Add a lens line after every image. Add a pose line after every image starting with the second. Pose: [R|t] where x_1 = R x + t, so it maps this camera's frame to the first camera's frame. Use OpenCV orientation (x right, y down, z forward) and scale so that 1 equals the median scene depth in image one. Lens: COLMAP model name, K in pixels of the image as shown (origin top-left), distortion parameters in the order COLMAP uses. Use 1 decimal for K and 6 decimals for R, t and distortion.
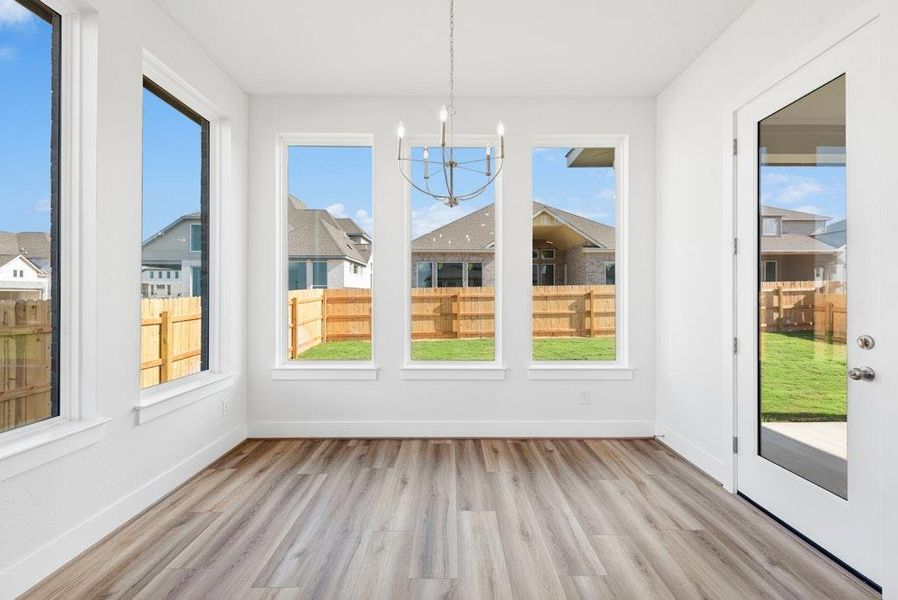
lens RADIAL K [[380.6, 0, 477.2], [0, 380.6, 295.7], [0, 0, 1]] dist [0.003329, -0.000143]
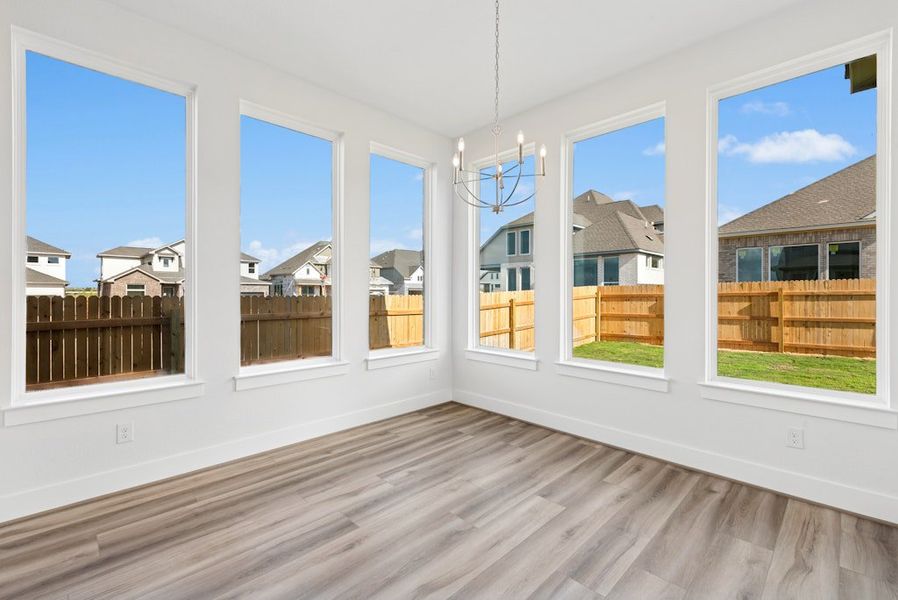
lens RADIAL K [[417.3, 0, 449.6], [0, 417.3, 292.1], [0, 0, 1]] dist [0.001074, -0.000951]
pose [[0.669276, -0.003253, -0.743007, 0.403686], [0.001127, 0.999994, -0.003363, 0.003414], [0.743013, 0.001413, 0.669275, 0.027473]]
